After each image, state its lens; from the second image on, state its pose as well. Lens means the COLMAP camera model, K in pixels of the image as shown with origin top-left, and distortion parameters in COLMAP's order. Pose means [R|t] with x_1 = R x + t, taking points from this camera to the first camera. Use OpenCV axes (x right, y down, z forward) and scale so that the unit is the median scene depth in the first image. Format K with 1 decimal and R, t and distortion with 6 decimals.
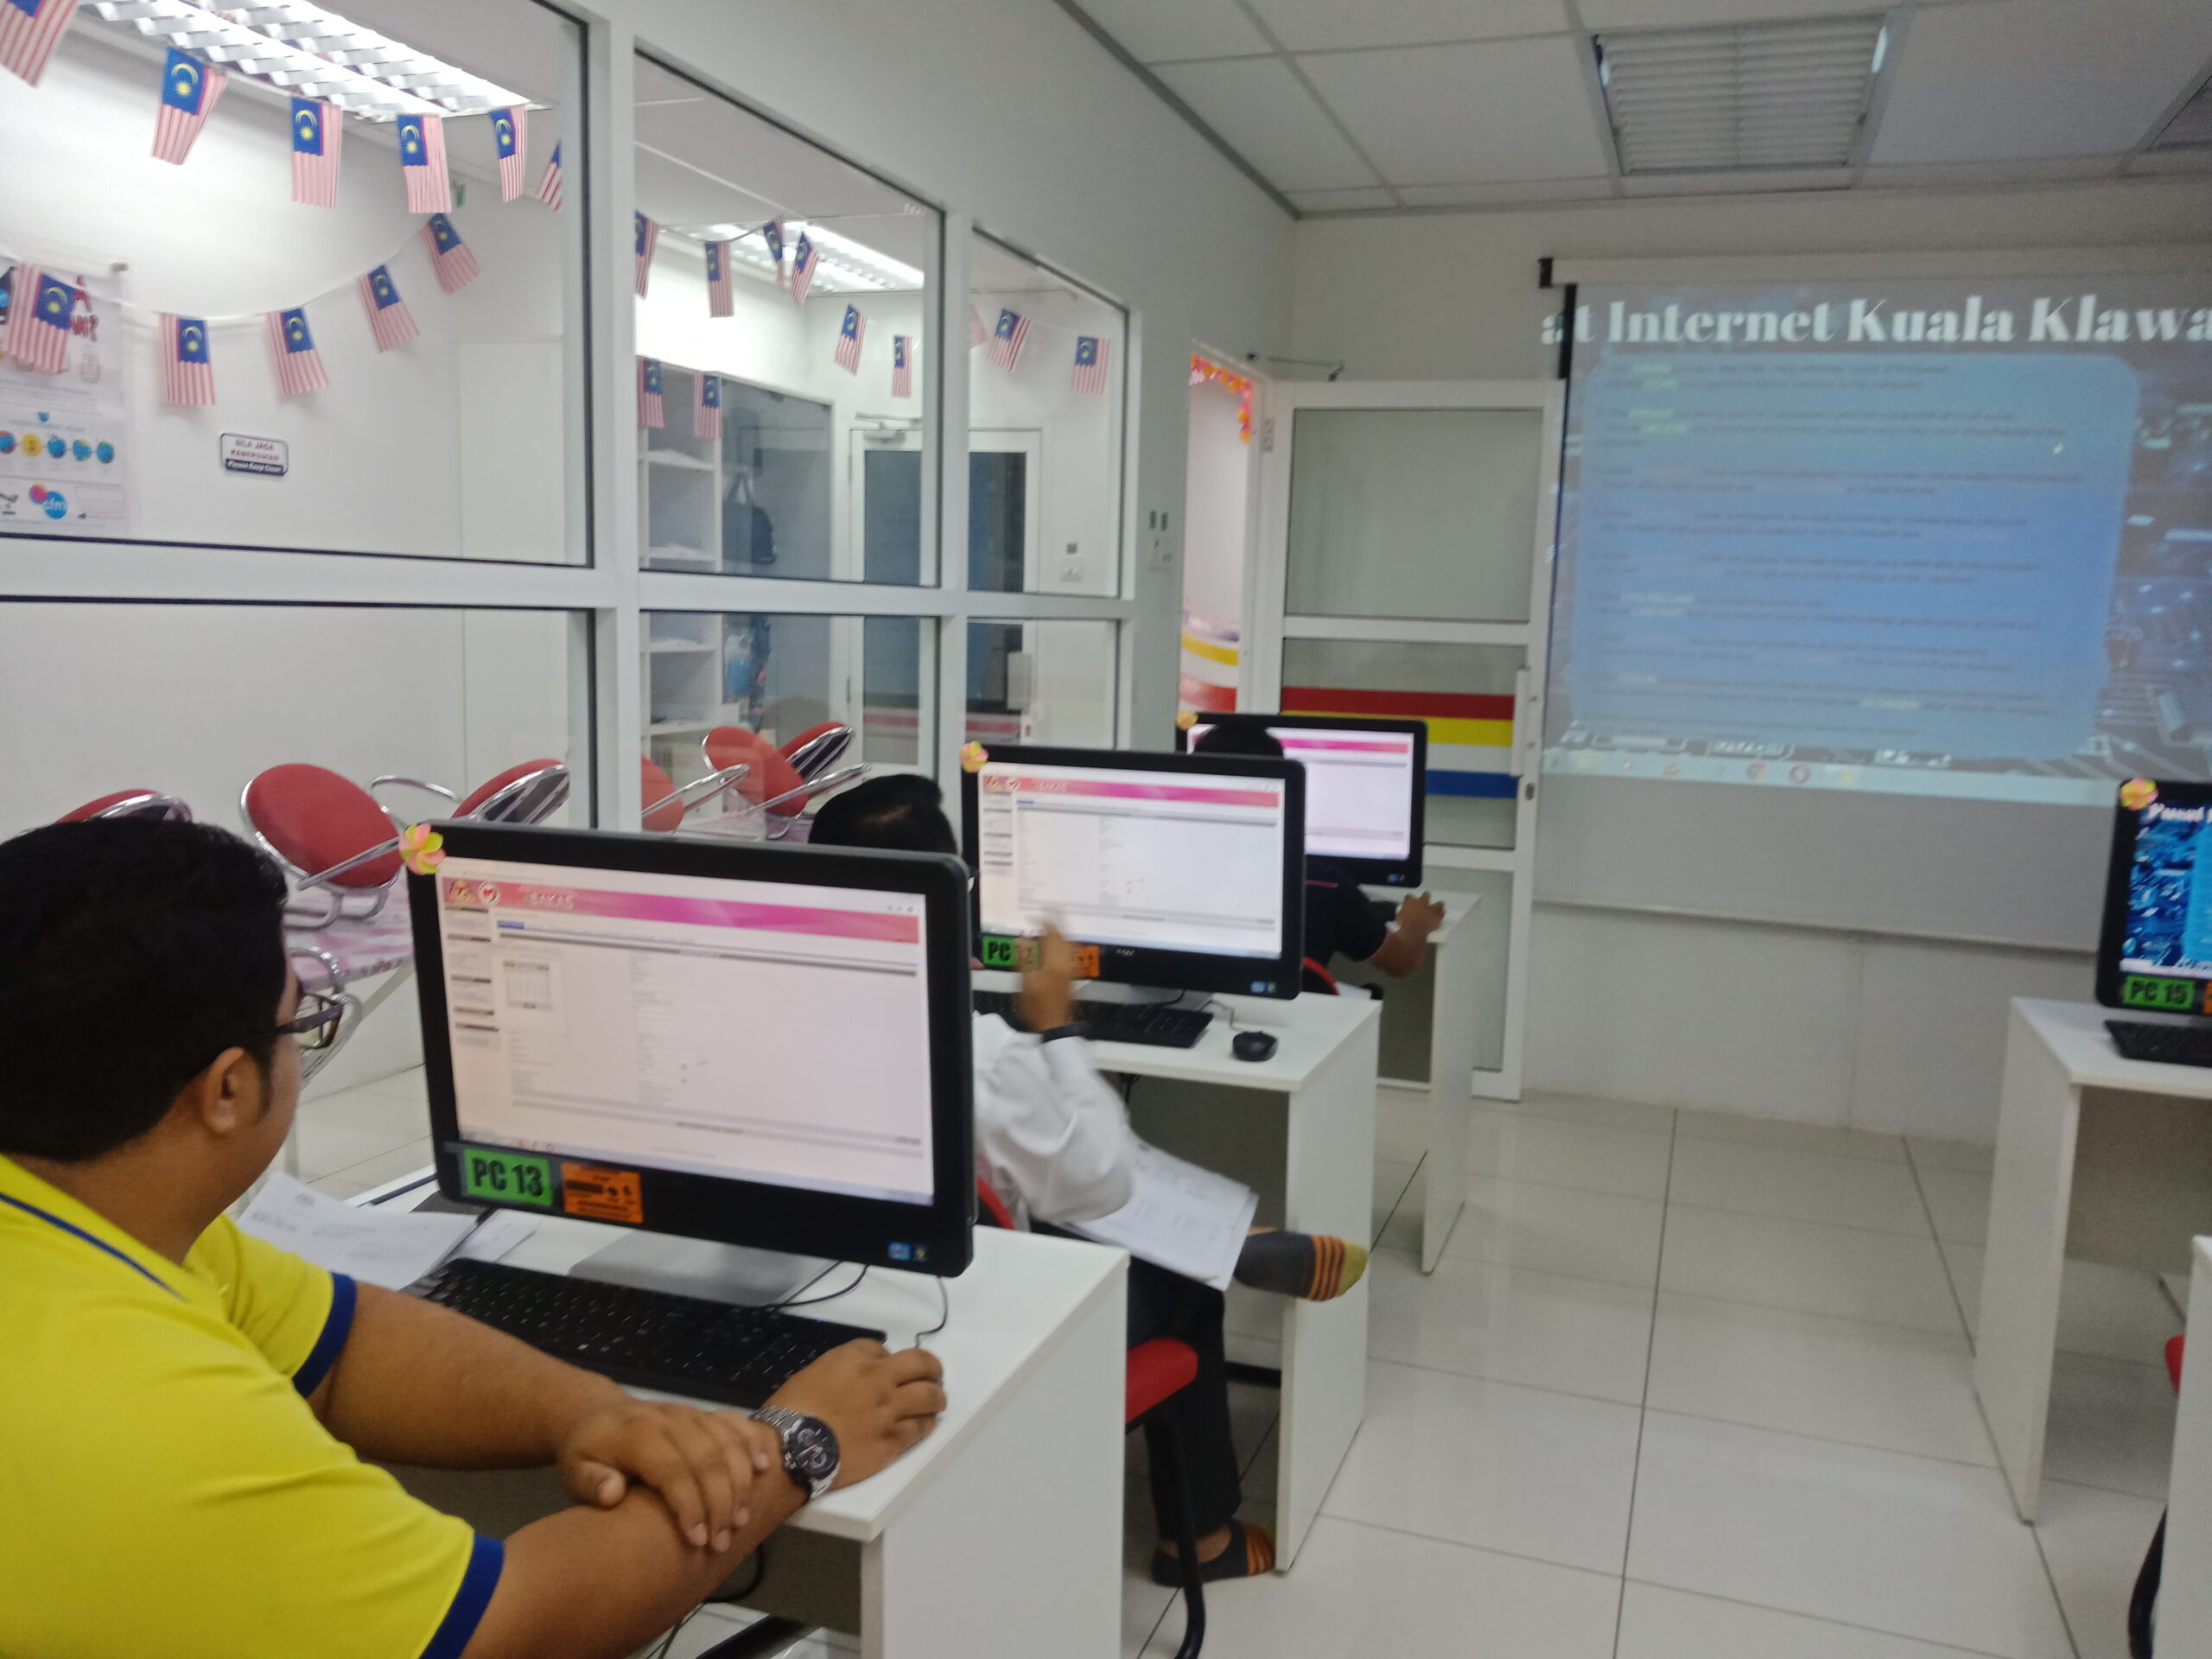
lens RADIAL K [[1834.4, 0, 1106.4], [0, 1834.4, 812.8], [0, 0, 1]] dist [0.084640, -0.043414]
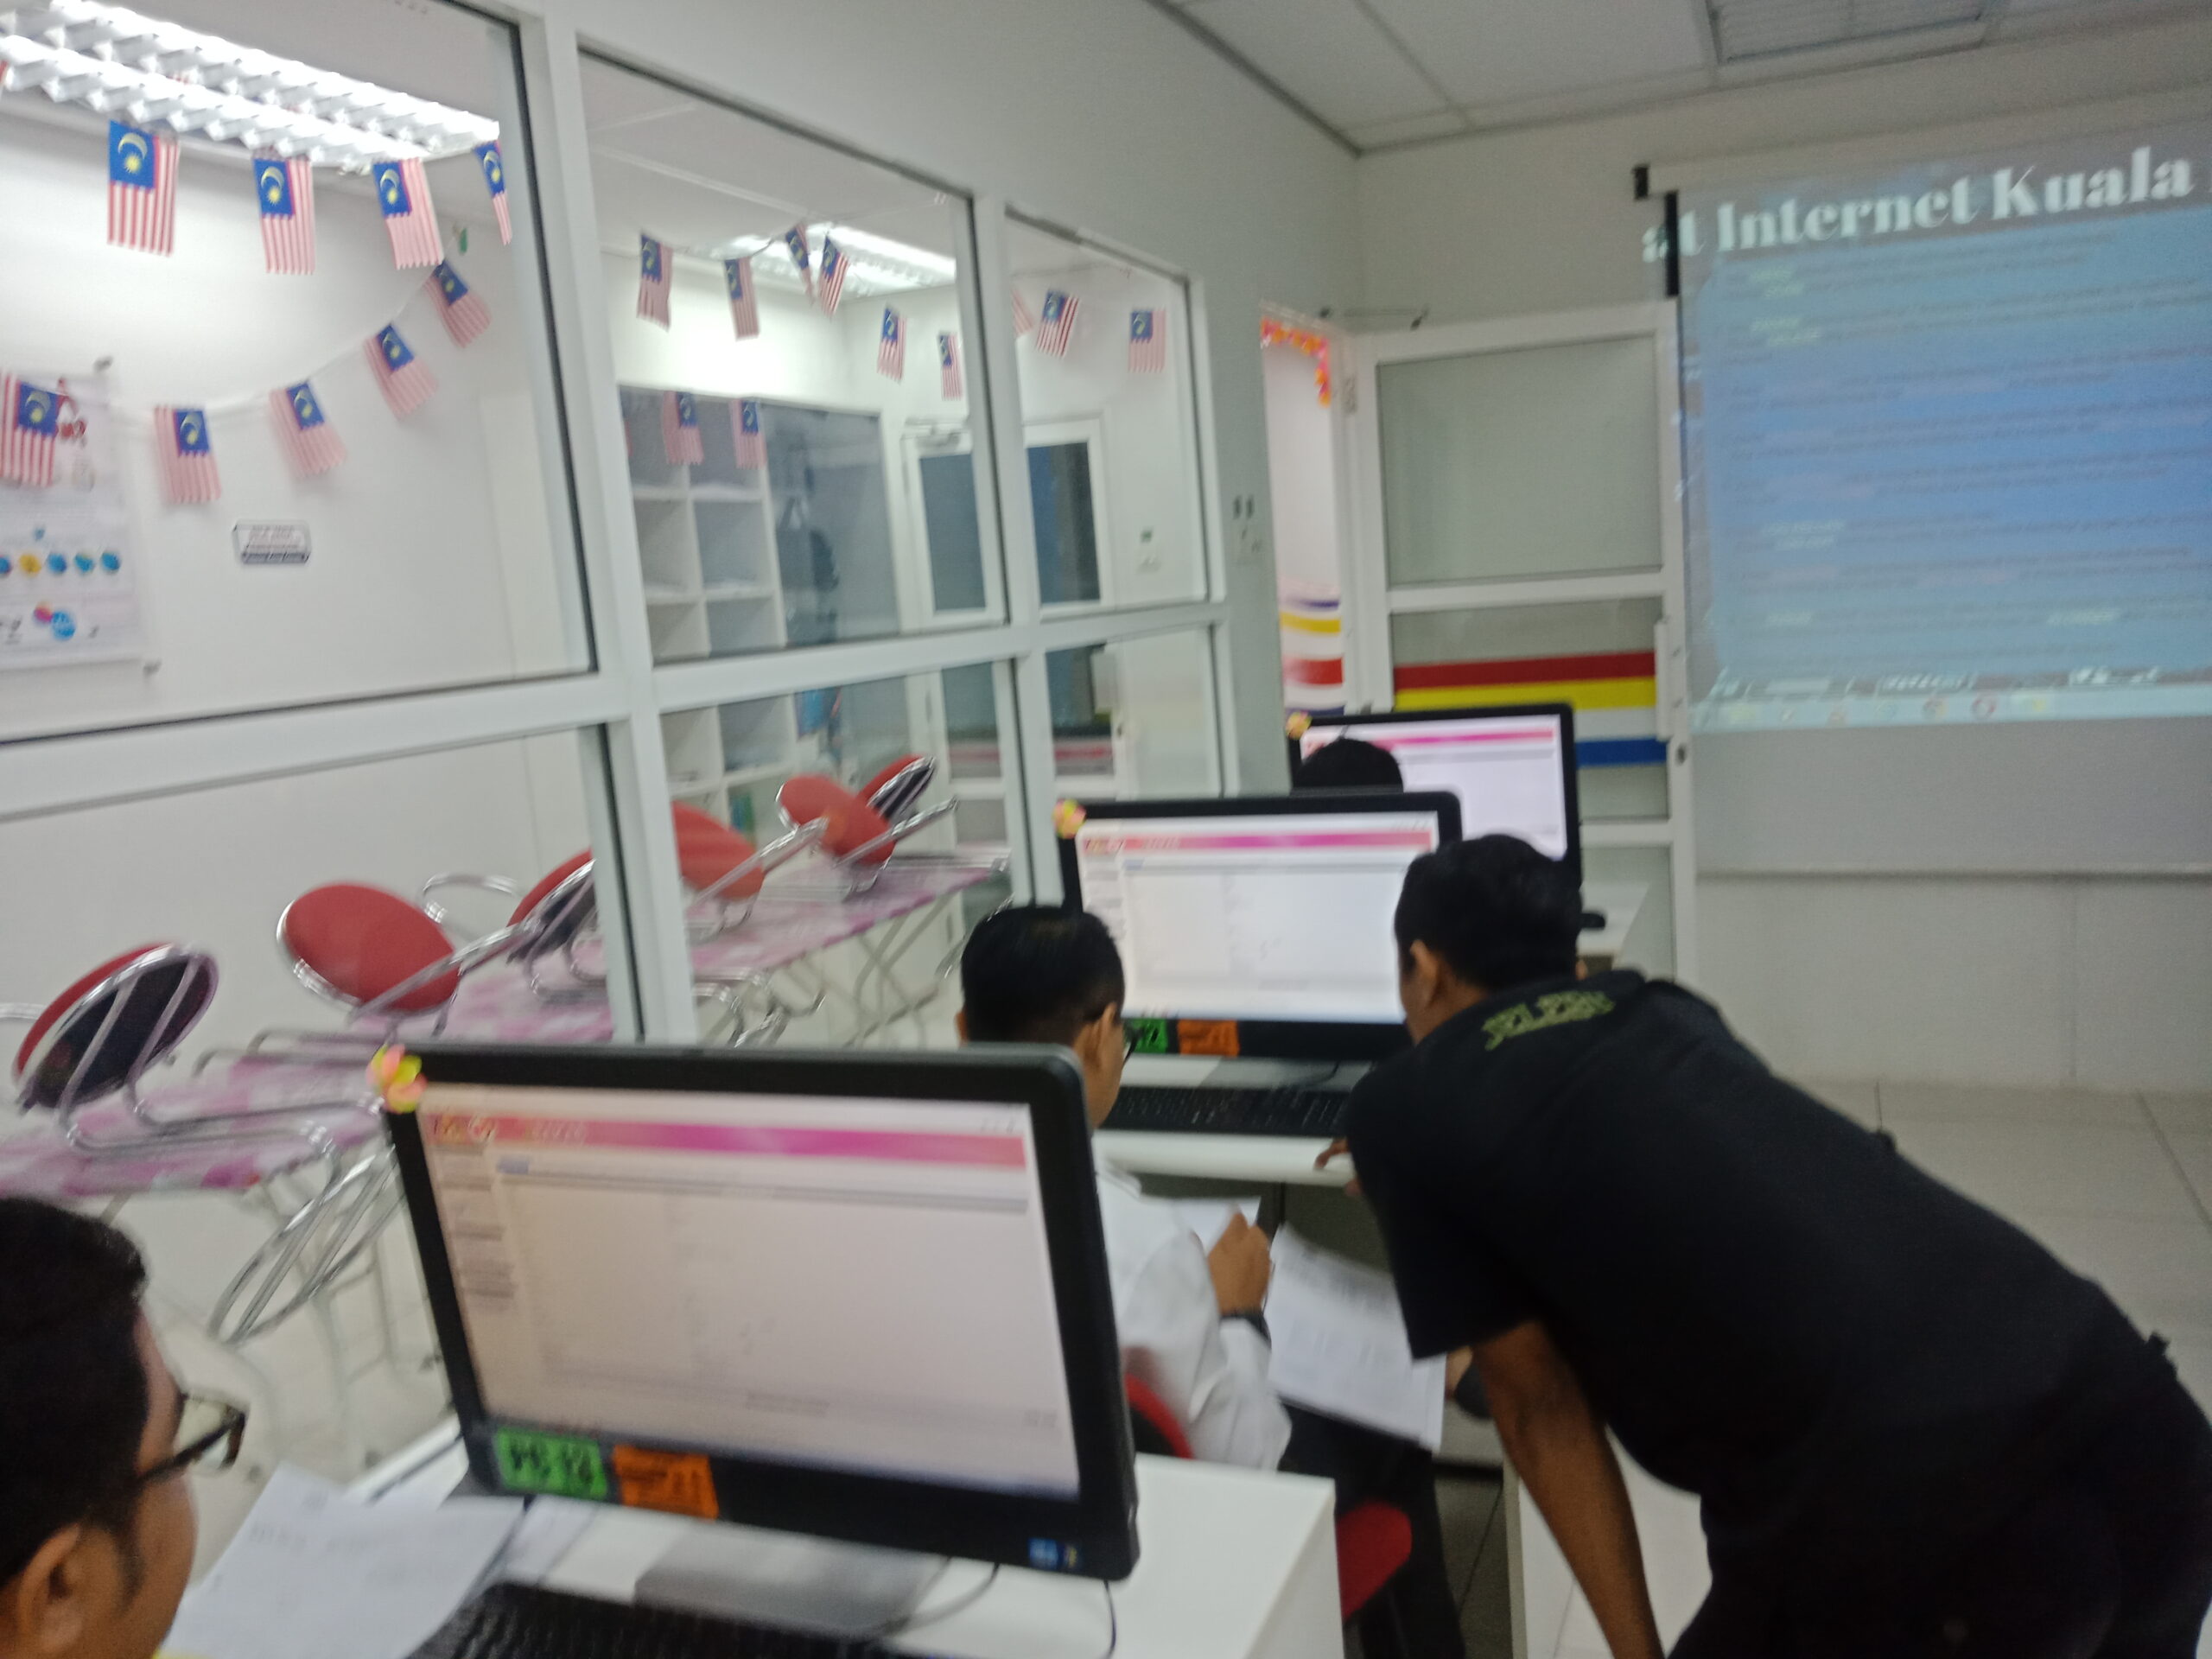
lens RADIAL K [[1632.9, 0, 1108.6], [0, 1632.9, 740.2], [0, 0, 1]] dist [0.058361, -0.013452]
pose [[0.993560, -0.102680, -0.047919, -0.010074], [0.103488, 0.994522, 0.014678, -0.060490], [0.046149, -0.019543, 0.998743, 0.181481]]
